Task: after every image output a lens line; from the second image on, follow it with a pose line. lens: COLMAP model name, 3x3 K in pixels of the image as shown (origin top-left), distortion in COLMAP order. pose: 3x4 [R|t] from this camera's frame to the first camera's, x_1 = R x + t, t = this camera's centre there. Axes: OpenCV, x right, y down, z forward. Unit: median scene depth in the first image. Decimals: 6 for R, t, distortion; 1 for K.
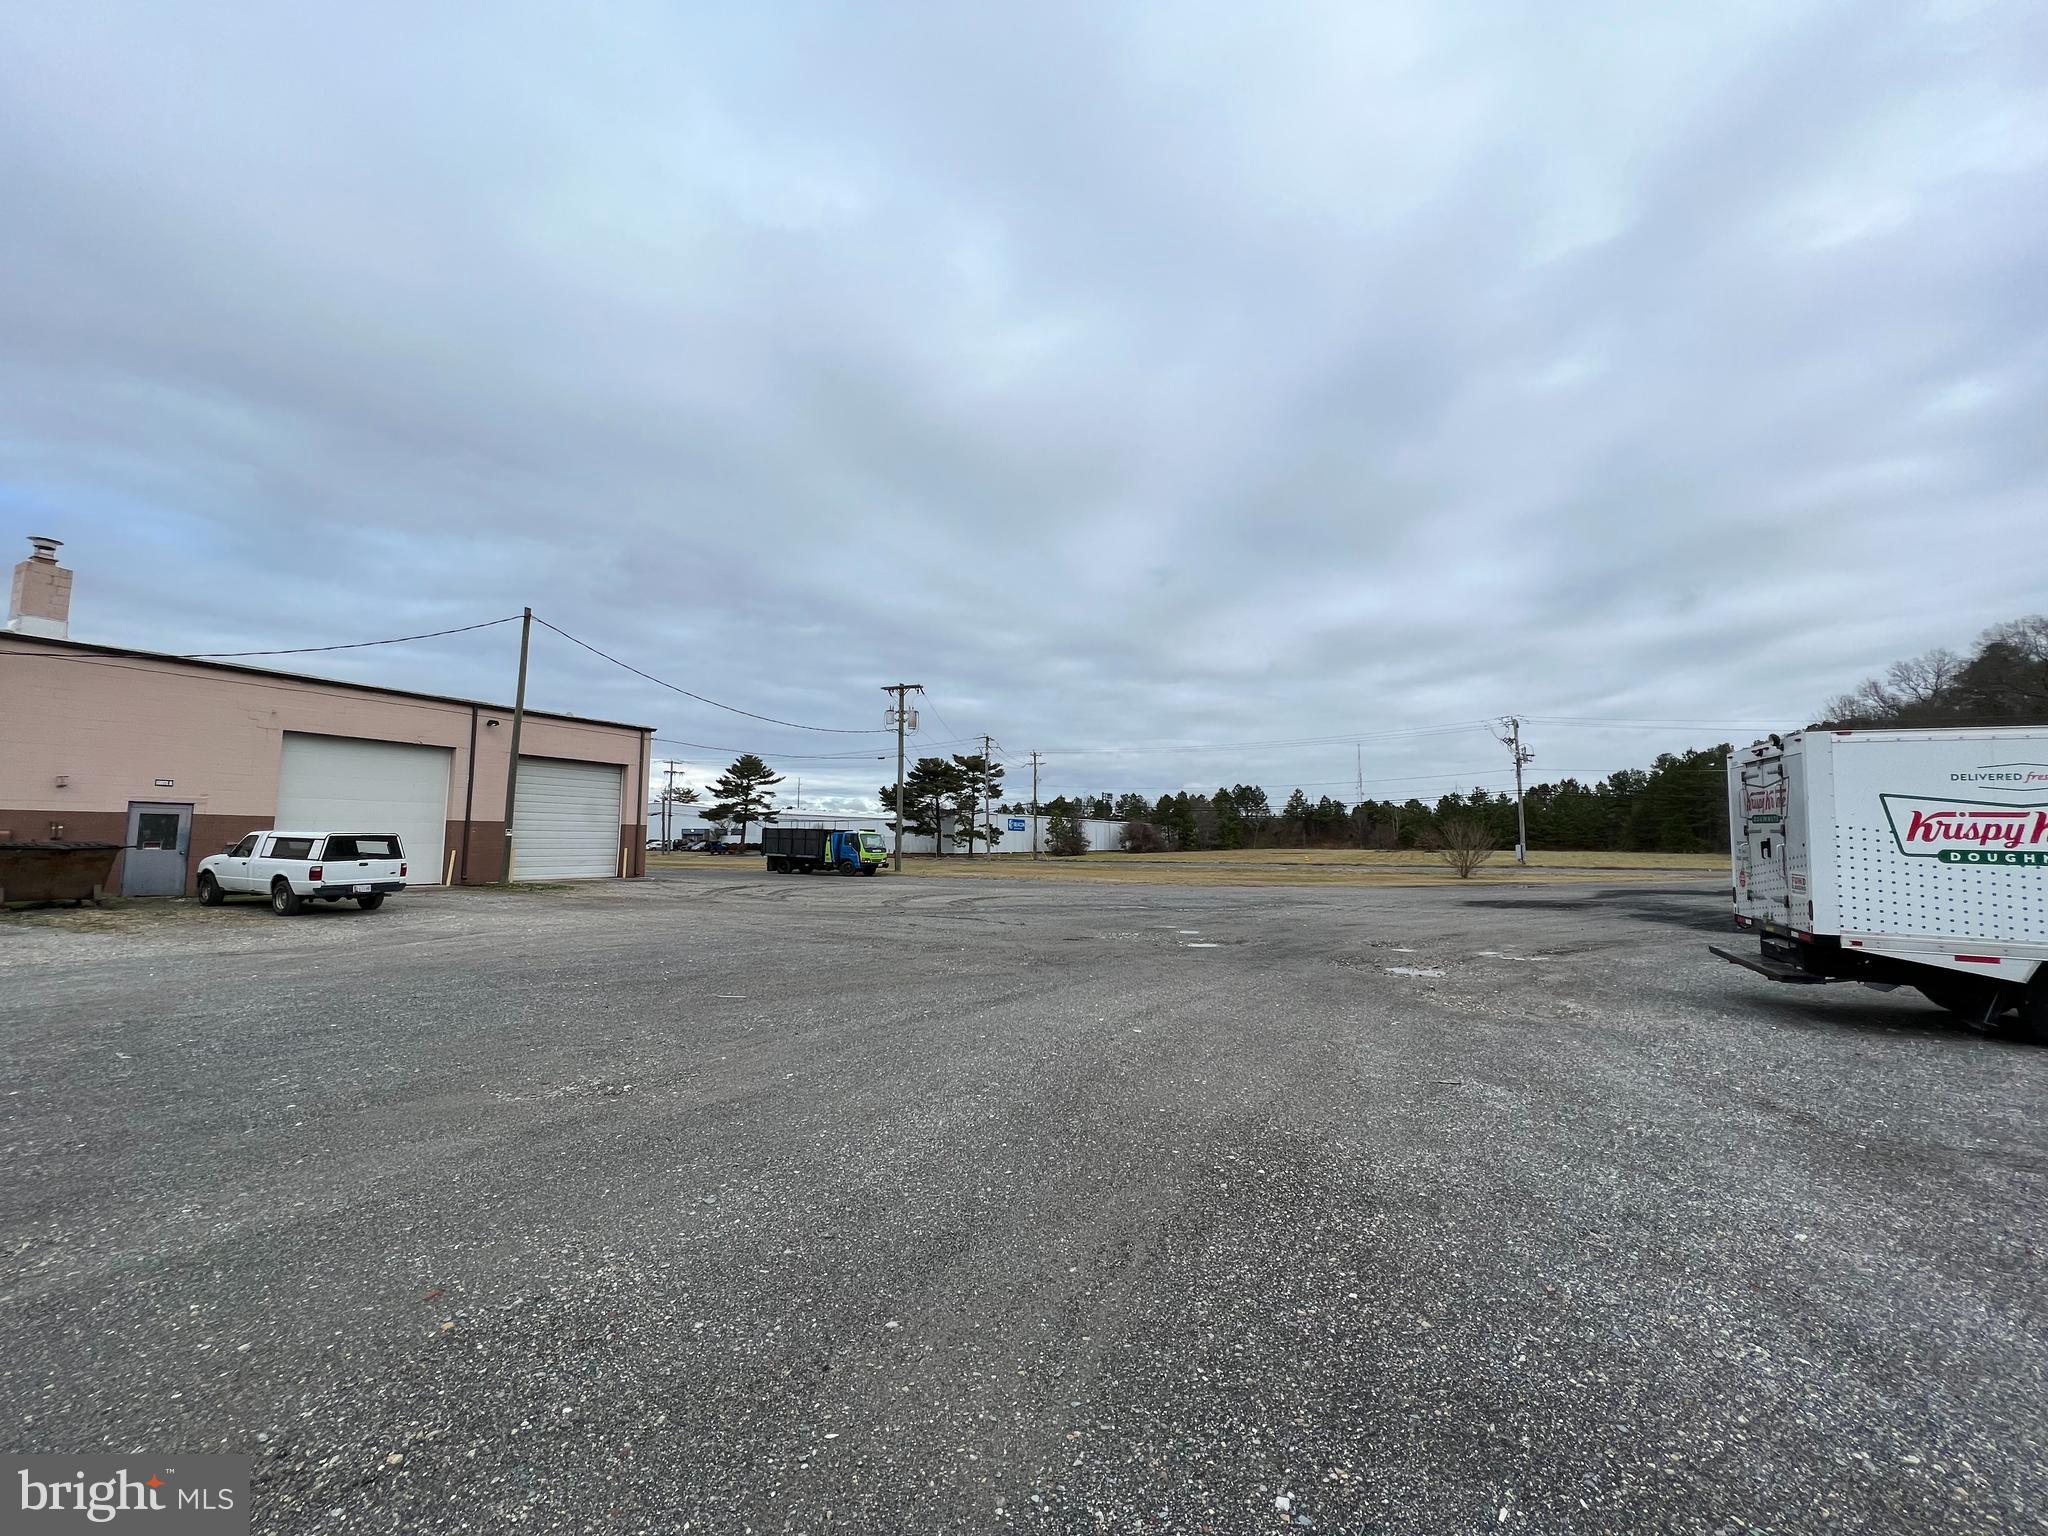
lens RADIAL K [[813.8, 0, 1020.4], [0, 813.8, 768.1], [0, 0, 1]] dist [-0.001724, -0.000185]
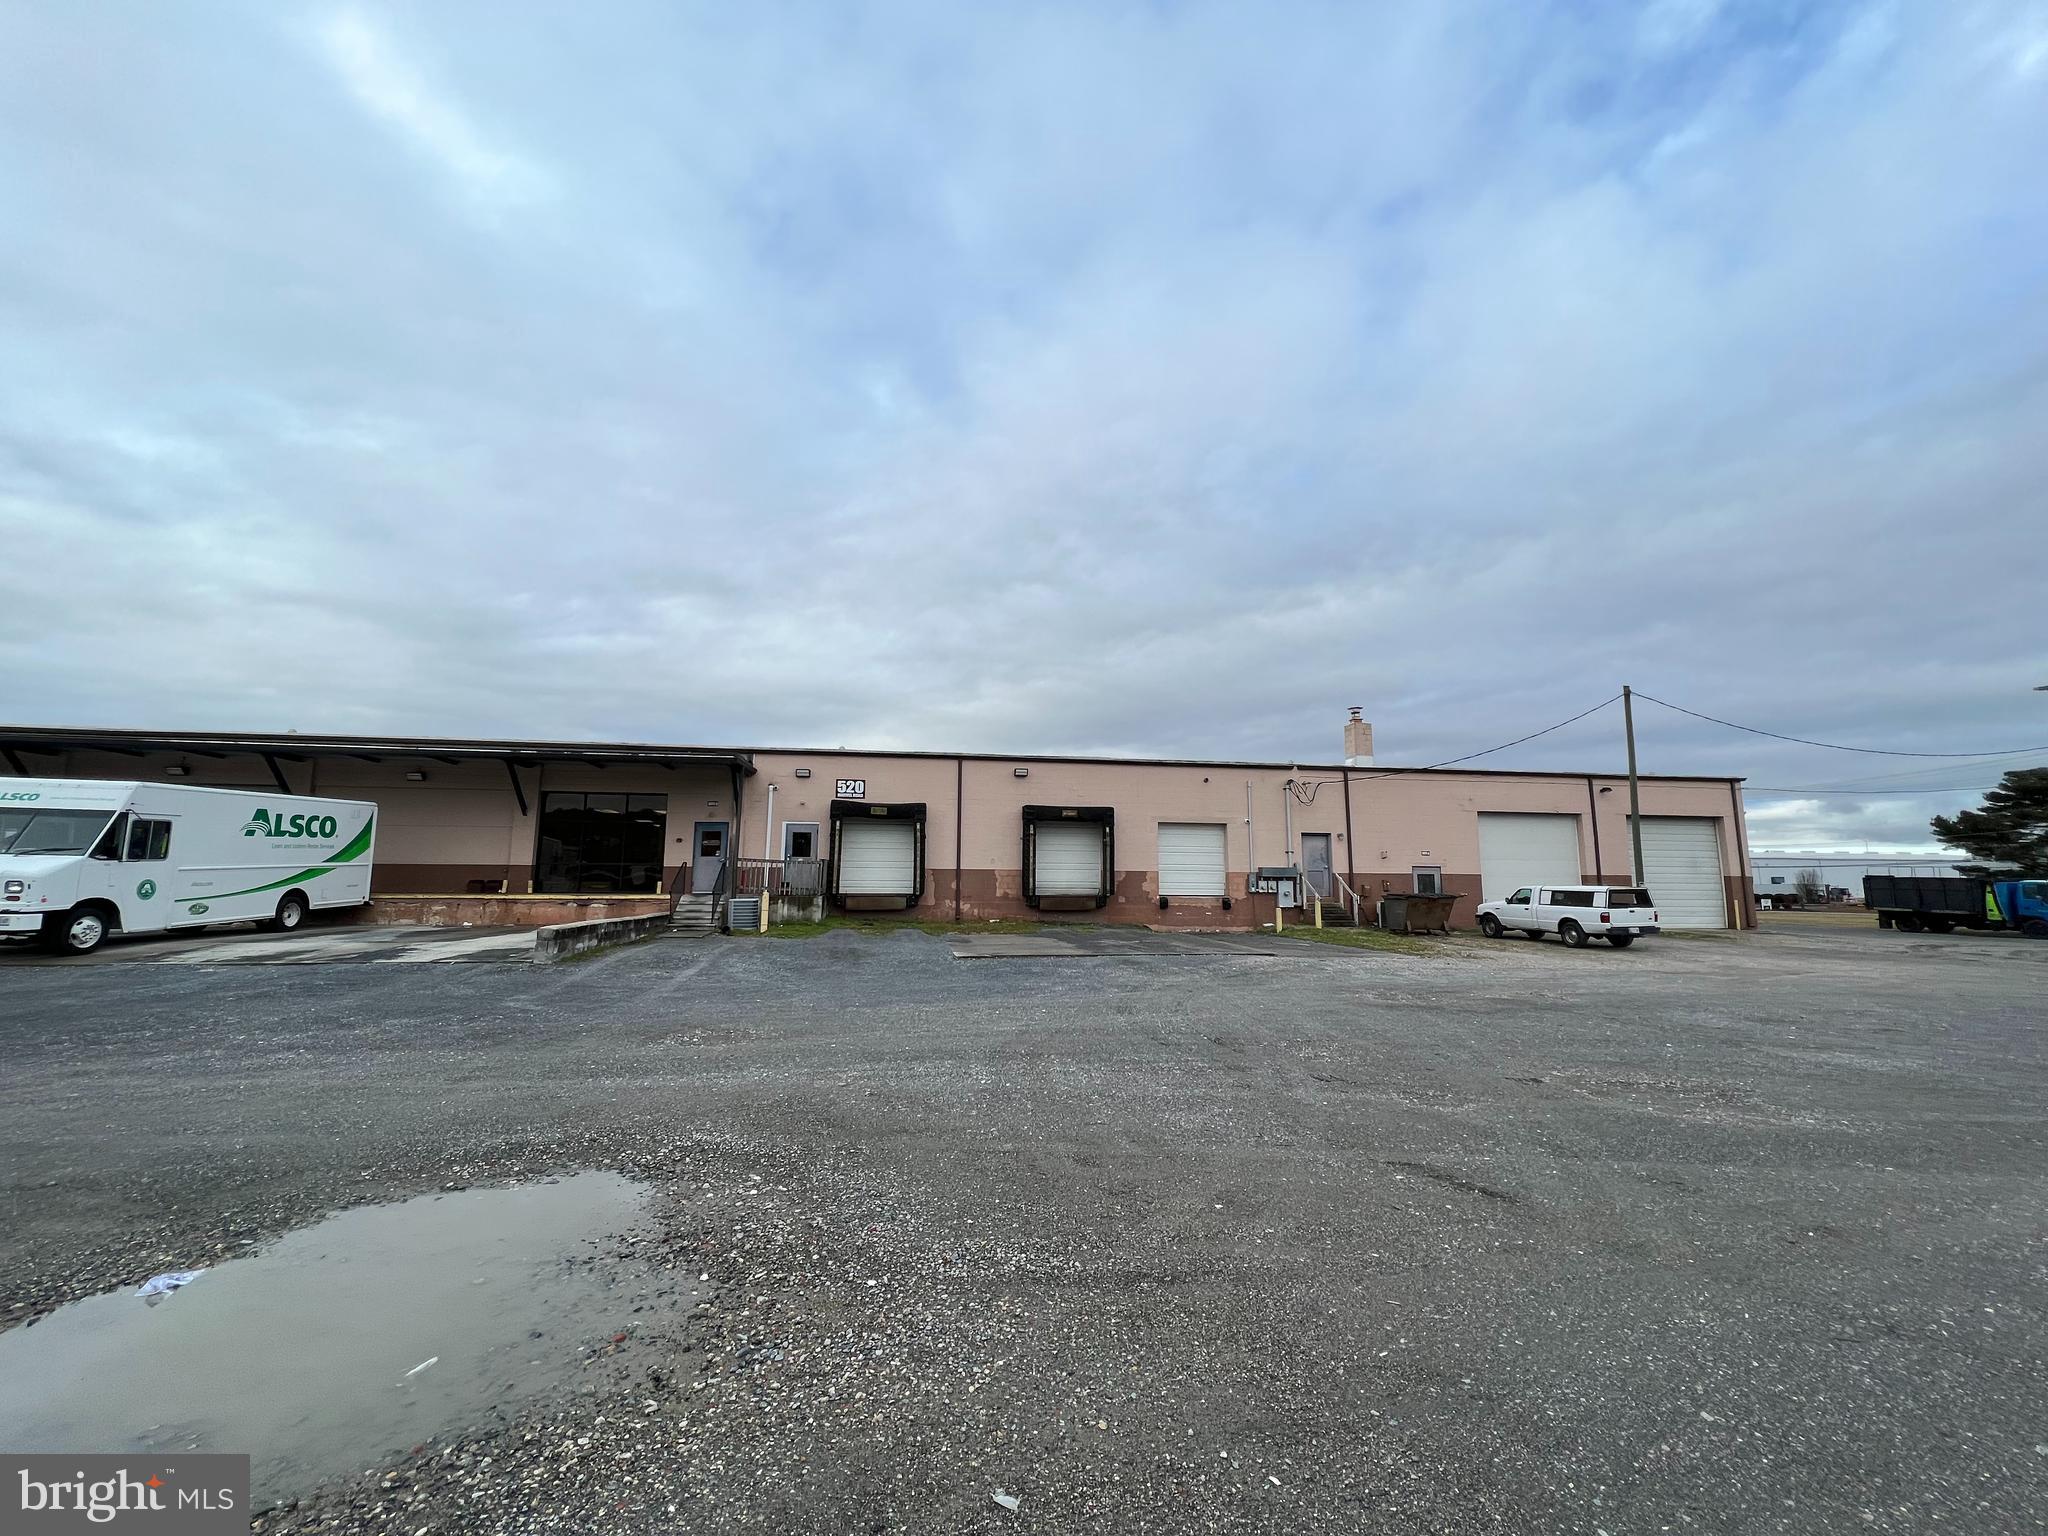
lens RADIAL K [[813.8, 0, 1020.4], [0, 813.8, 768.1], [0, 0, 1]] dist [-0.001724, -0.000185]
pose [[0.571002, -0.119025, -0.812275, -0.188450], [0.070976, 0.992887, -0.095596, -0.036021], [0.817875, -0.003066, 0.575388, -0.363170]]
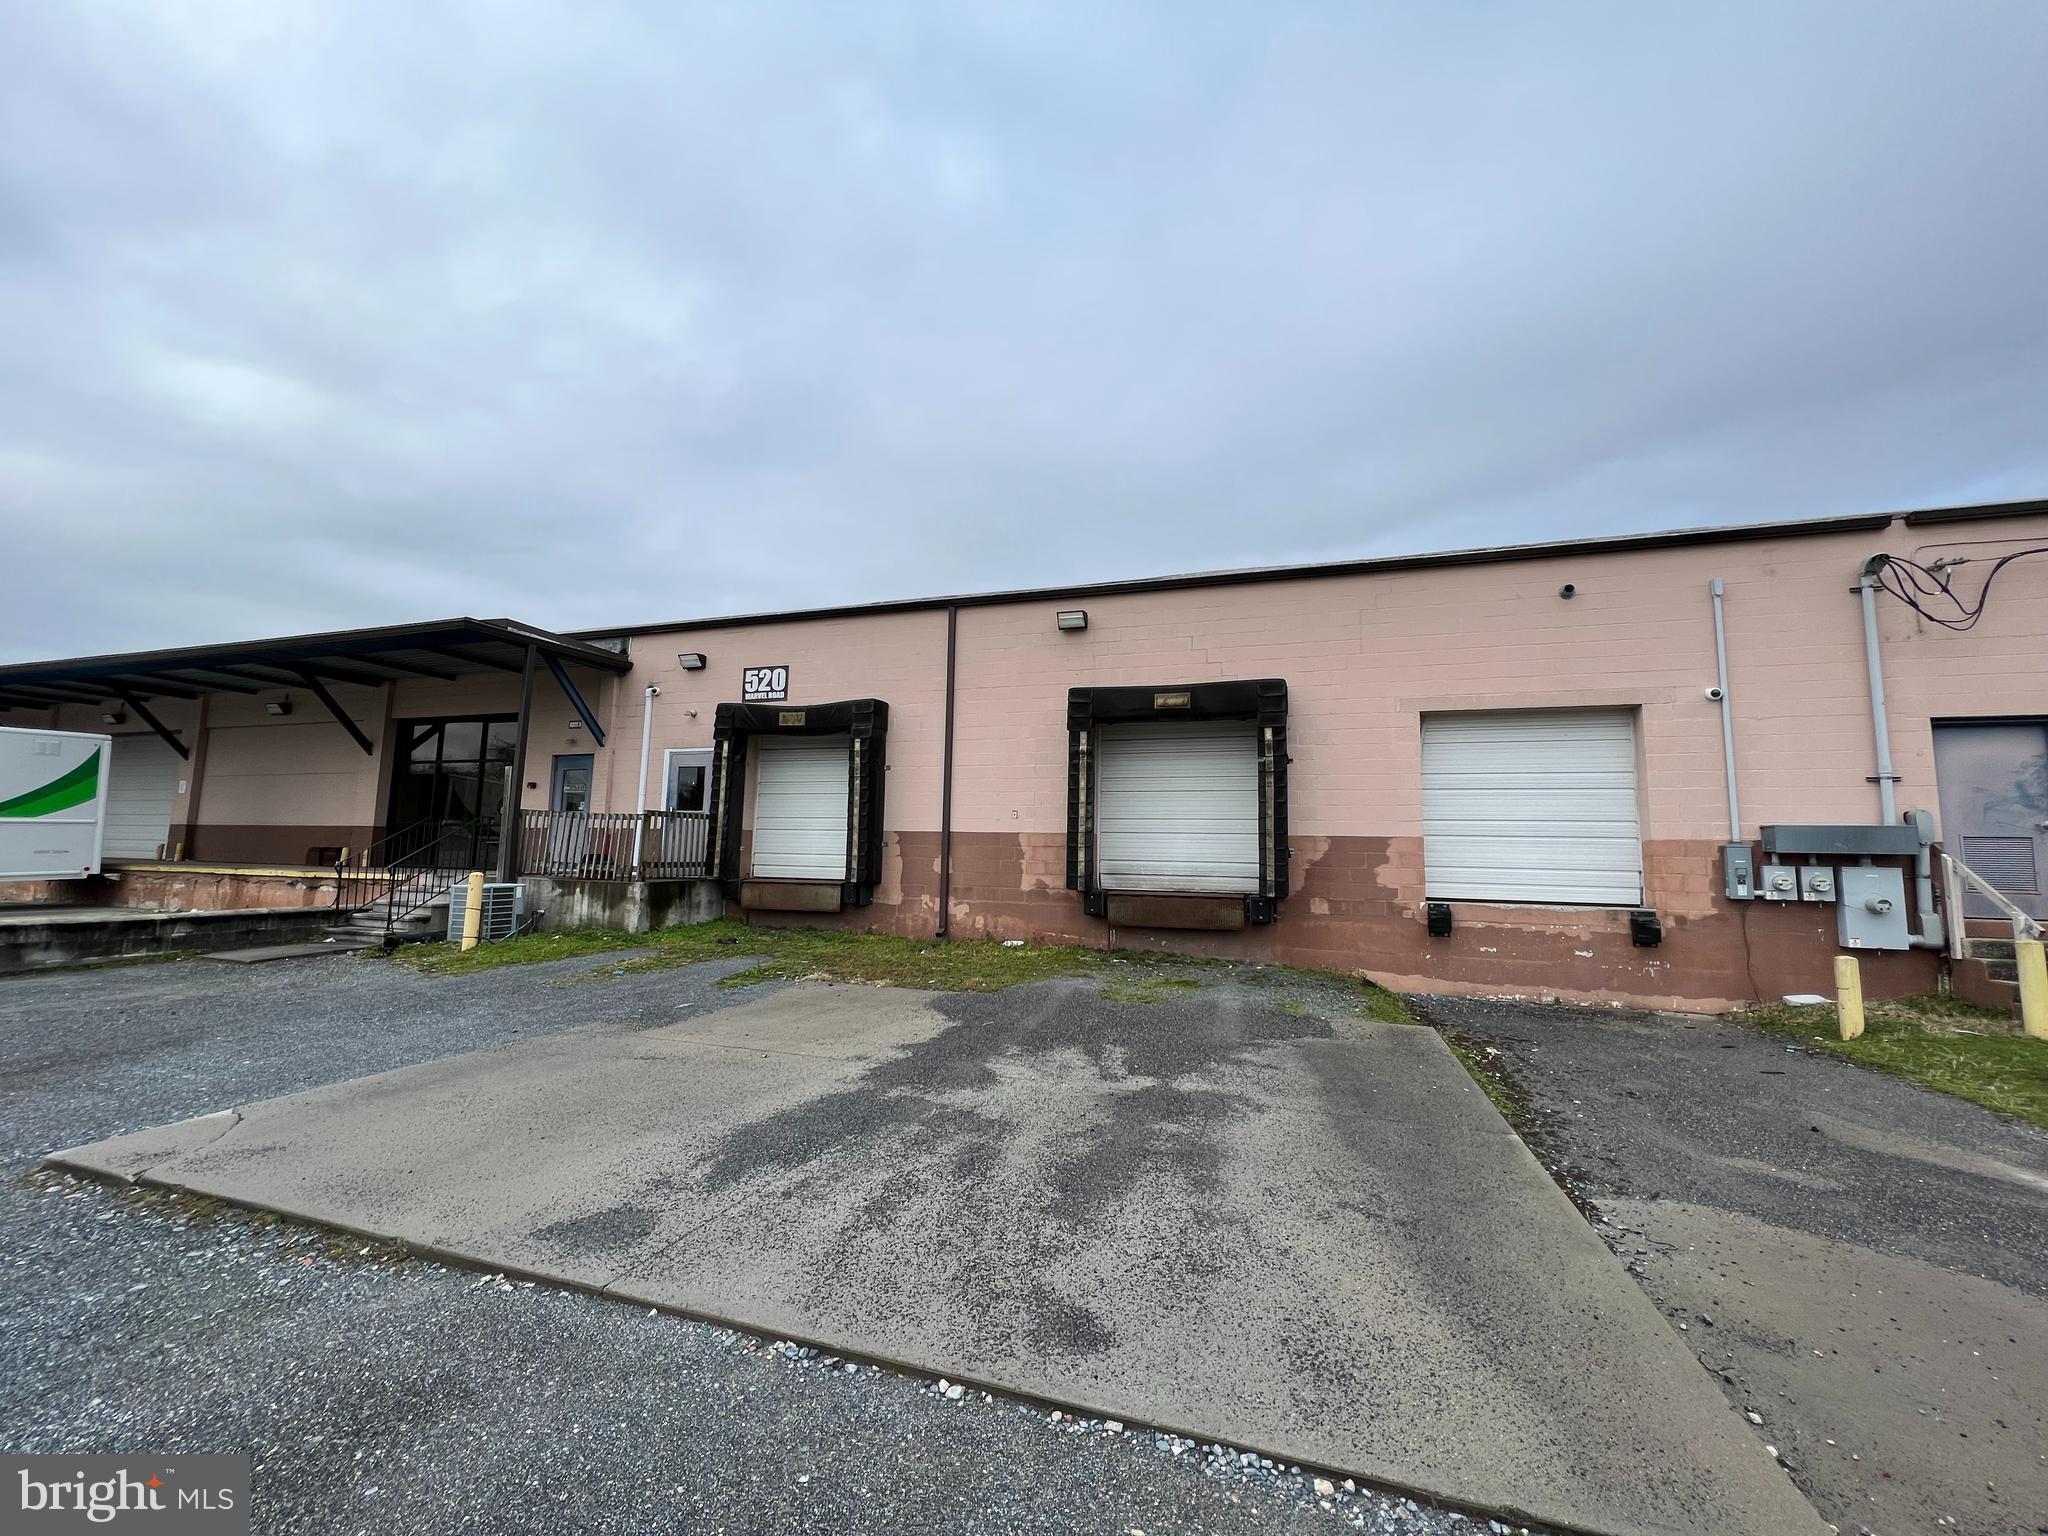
lens RADIAL K [[813.8, 0, 1020.4], [0, 813.8, 768.1], [0, 0, 1]] dist [-0.001724, -0.000185]
pose [[0.127209, -0.112705, -0.985452, -0.591884], [0.069777, 0.992079, -0.104456, 0.004075], [0.989419, -0.055475, 0.134066, 0.154153]]
